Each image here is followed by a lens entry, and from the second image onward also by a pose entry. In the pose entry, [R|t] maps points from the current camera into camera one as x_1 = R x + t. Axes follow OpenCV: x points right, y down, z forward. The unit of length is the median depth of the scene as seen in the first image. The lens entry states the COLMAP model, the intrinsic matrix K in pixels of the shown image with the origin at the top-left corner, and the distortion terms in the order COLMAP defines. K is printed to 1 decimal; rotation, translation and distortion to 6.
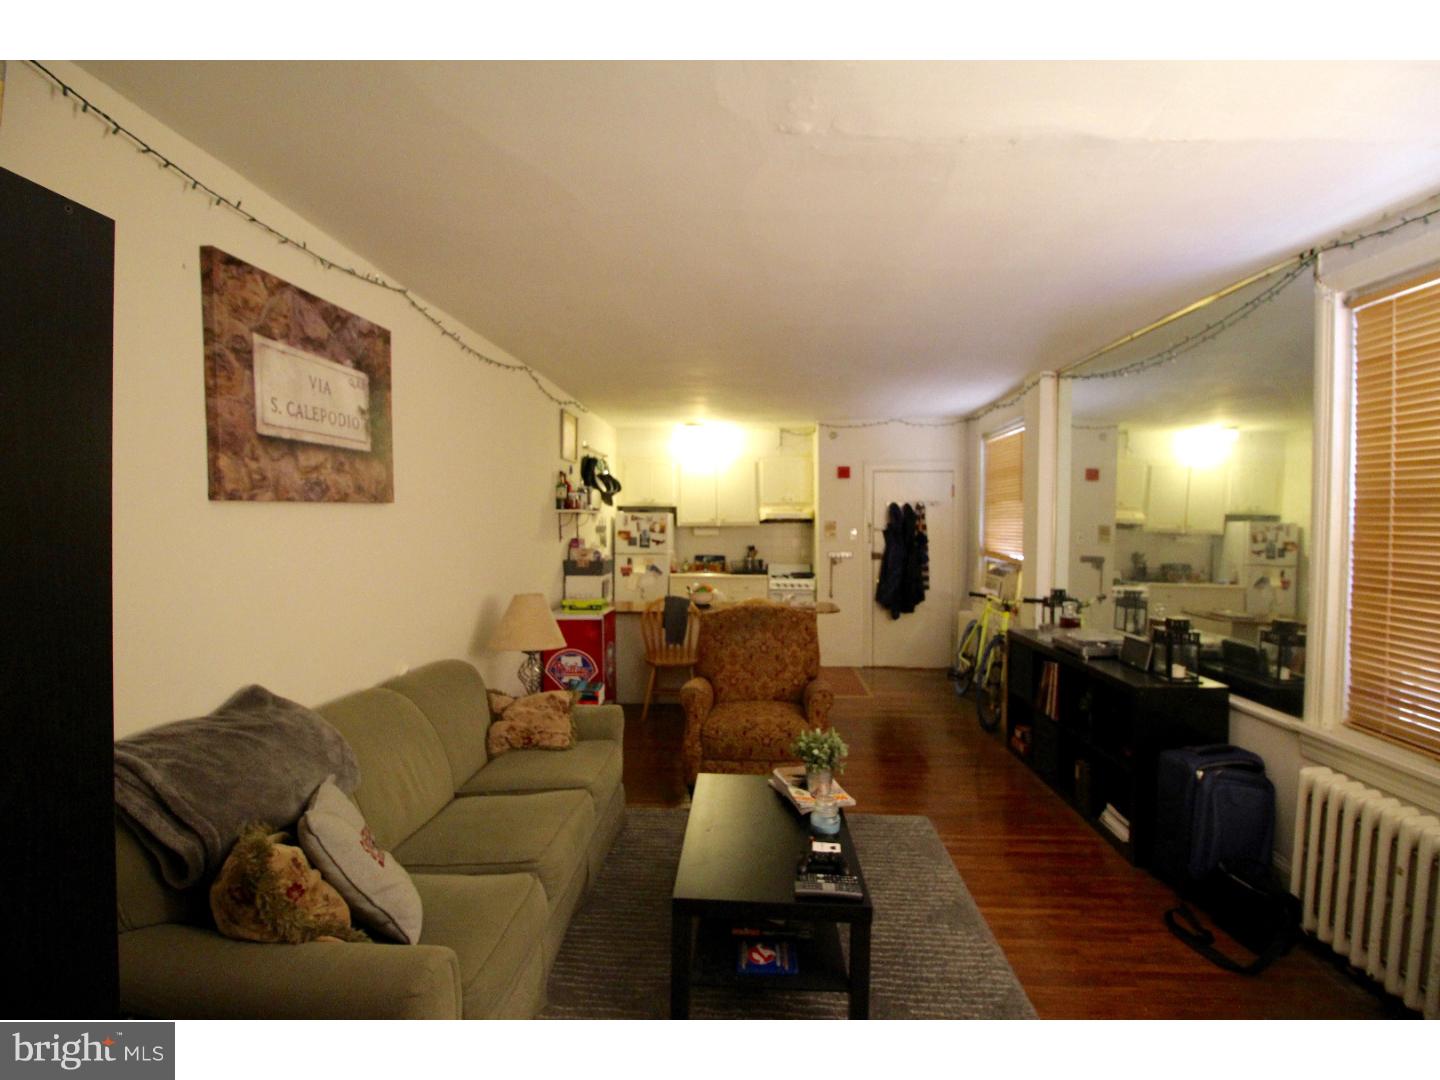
lens RADIAL K [[665.3, 0, 725.5], [0, 665.3, 536.0], [0, 0, 1]] dist [-0.001744, -0.011792]
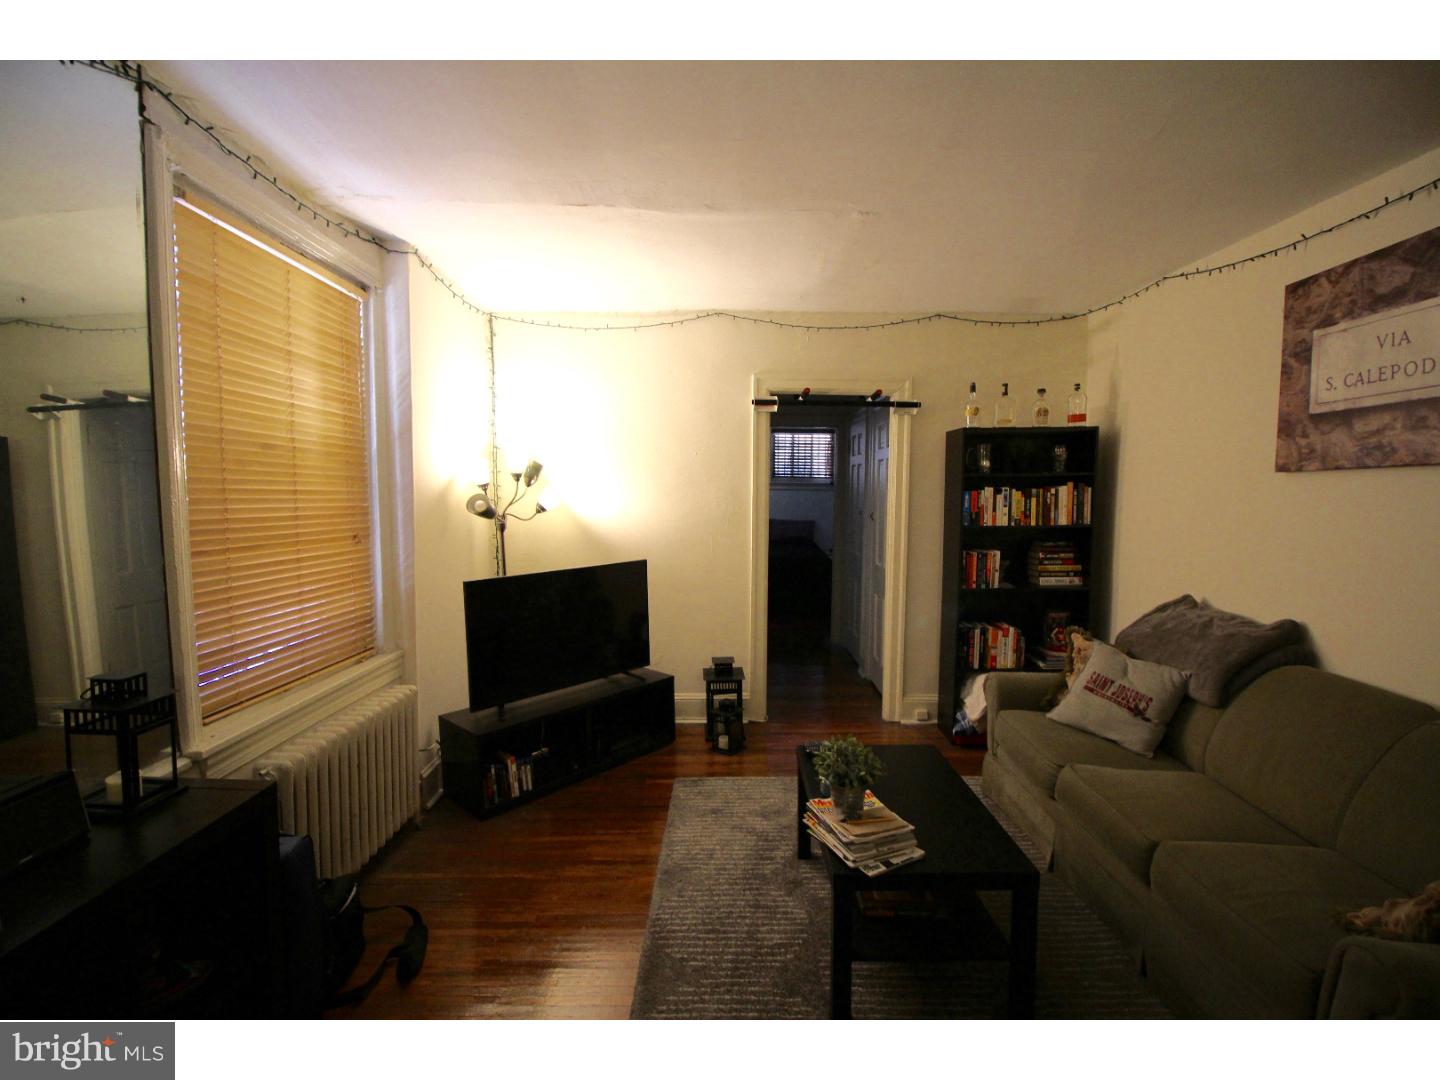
lens RADIAL K [[665.3, 0, 725.5], [0, 665.3, 536.0], [0, 0, 1]] dist [-0.001744, -0.011792]
pose [[-0.999050, -0.008197, -0.042797, 0.297890], [-0.012150, 0.995598, 0.092937, -0.025135], [0.041847, 0.093369, -0.994752, 1.613221]]
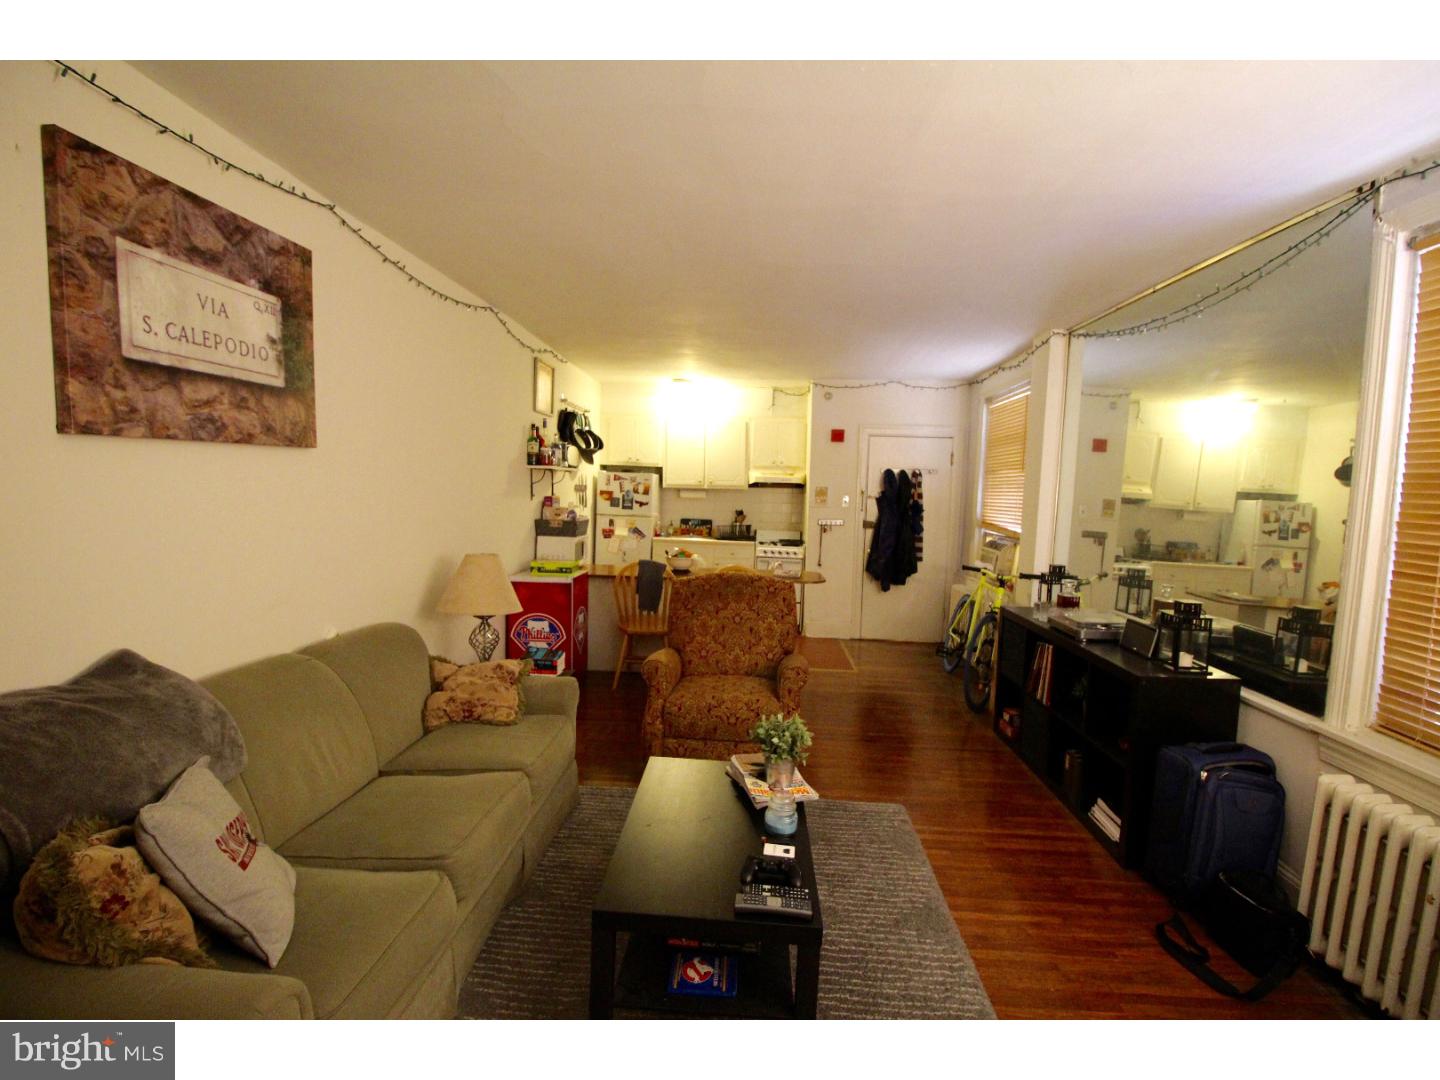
lens RADIAL K [[664.8, 0, 723.0], [0, 664.8, 537.8], [0, 0, 1]] dist [-0.001949, -0.012131]
pose [[0.999585, 0.028661, -0.003007, 0.053420], [-0.028454, 0.998100, 0.054651, 0.006564], [0.004568, -0.054542, 0.998501, 0.111685]]
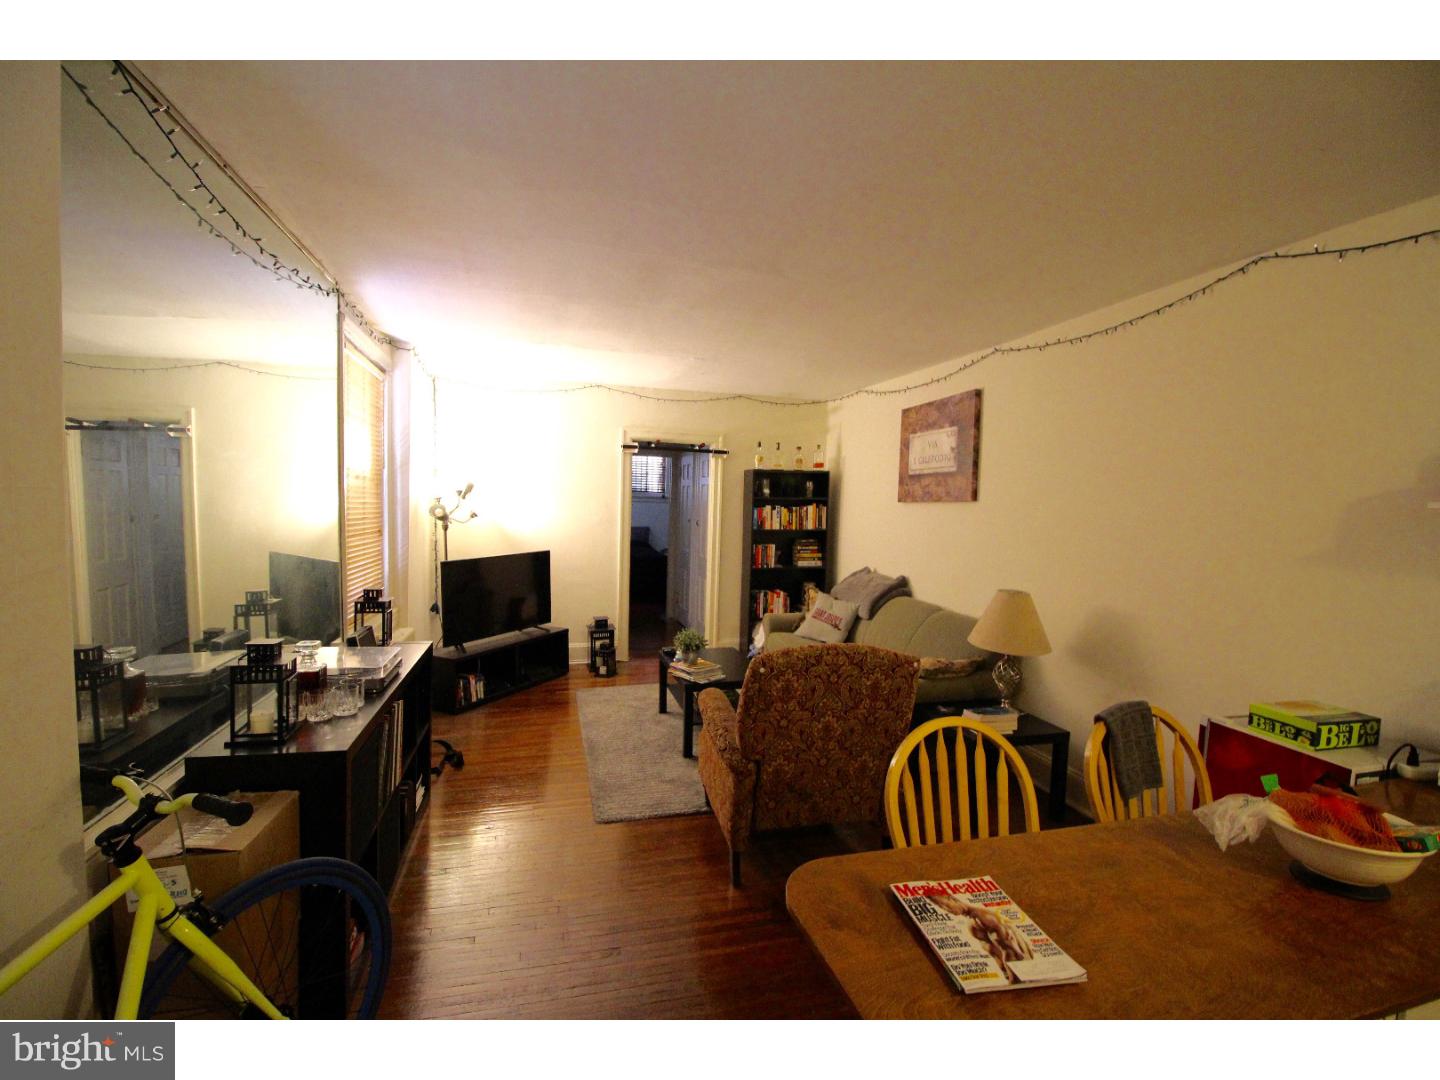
lens RADIAL K [[665.3, 0, 725.5], [0, 665.3, 536.0], [0, 0, 1]] dist [-0.001744, -0.011792]
pose [[-0.952160, -0.014318, -0.305264, 0.520138], [-0.038517, 0.996559, 0.073396, -0.061986], [0.303163, 0.081642, -0.949435, 2.361145]]
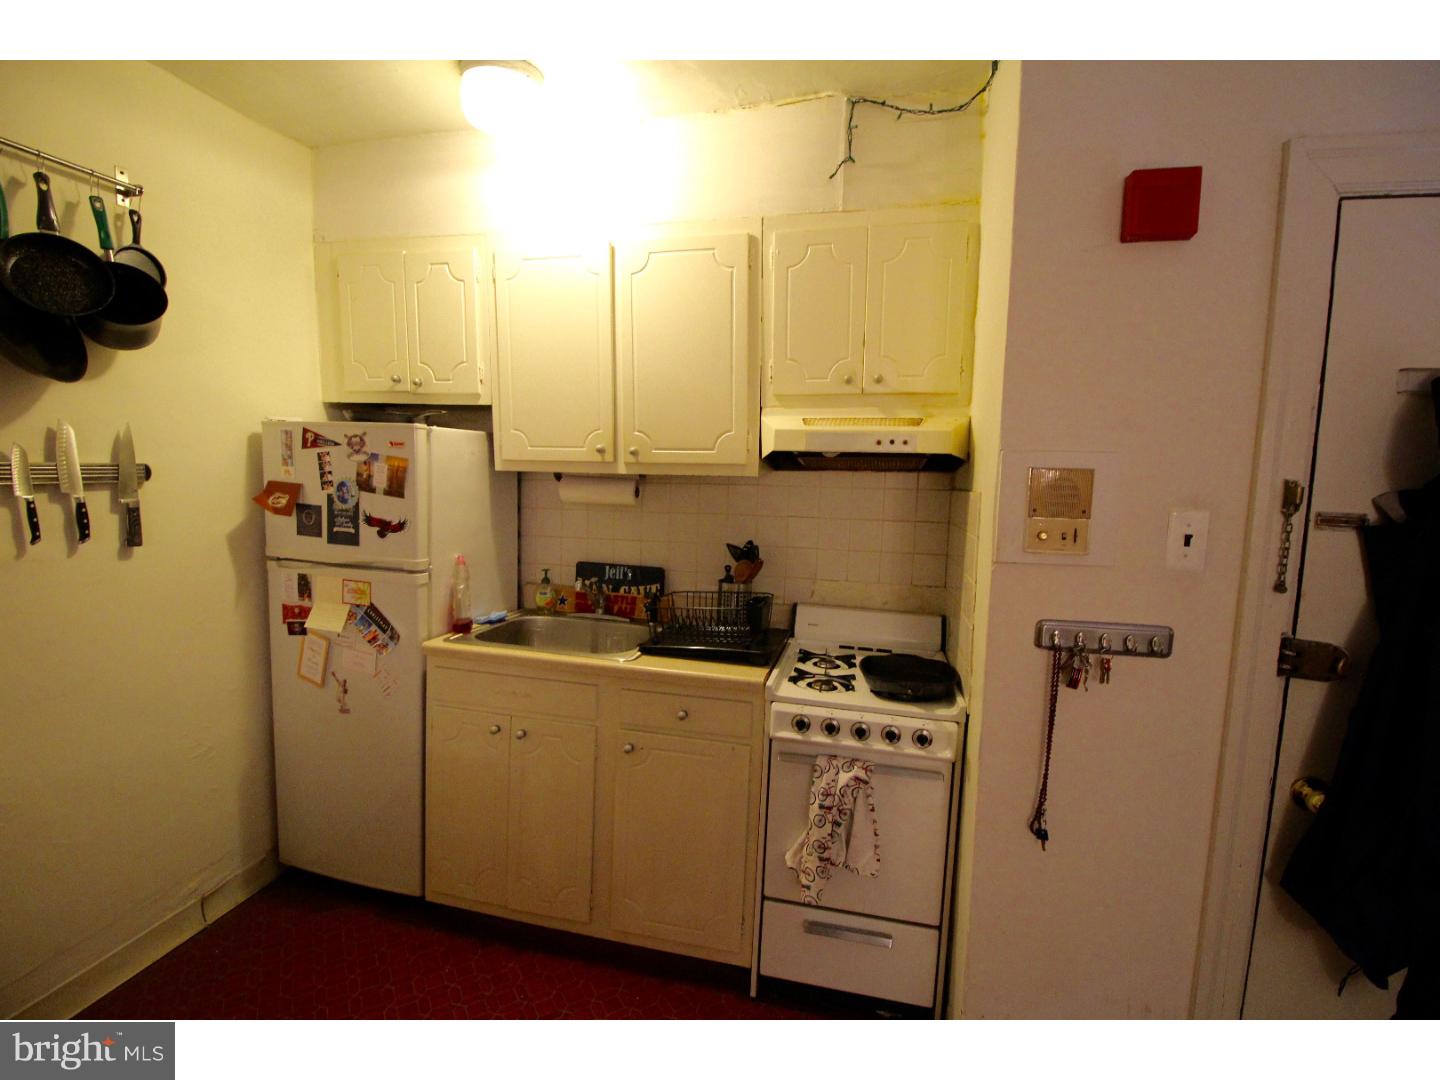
lens RADIAL K [[667.9, 0, 722.5], [0, 667.9, 537.7], [0, 0, 1]] dist [-0.001067, -0.011638]
pose [[0.981685, 0.045531, -0.184993, 0.243495], [-0.029507, 0.995642, 0.088468, -0.040743], [0.188215, -0.081389, 0.978750, 1.989084]]
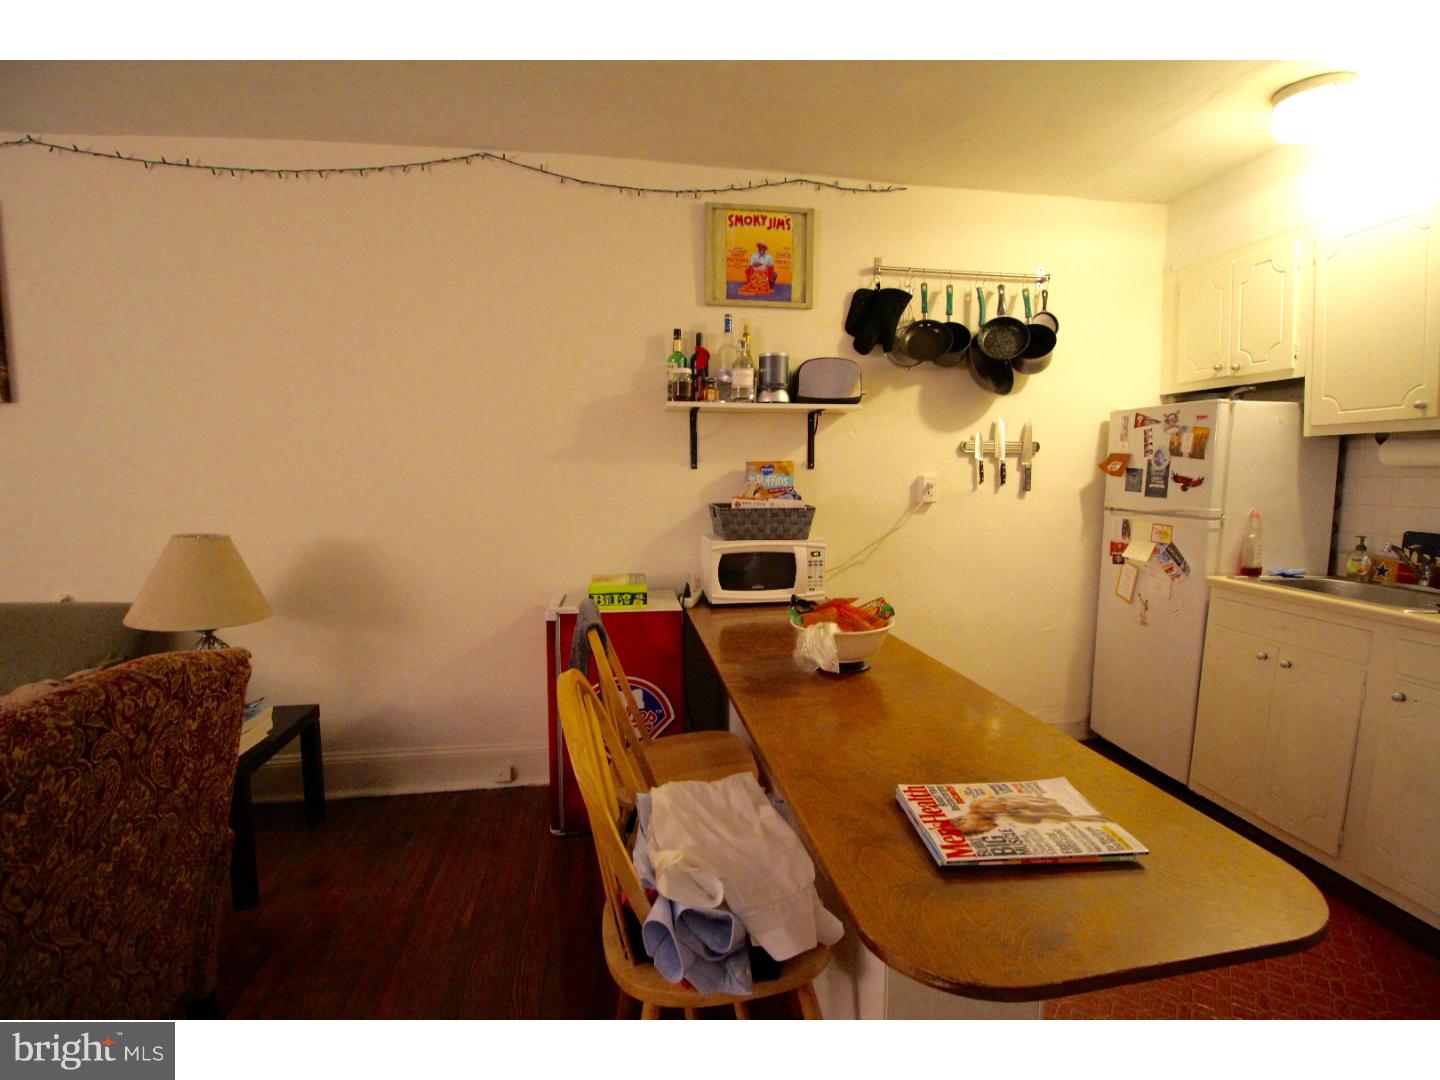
lens RADIAL K [[665.3, 0, 725.5], [0, 665.3, 536.0], [0, 0, 1]] dist [-0.001744, -0.011792]
pose [[0.198328, 0.093135, -0.975701, 0.541925], [-0.021035, 0.995650, 0.090764, 0.028380], [0.979910, 0.002523, 0.199424, 1.807051]]
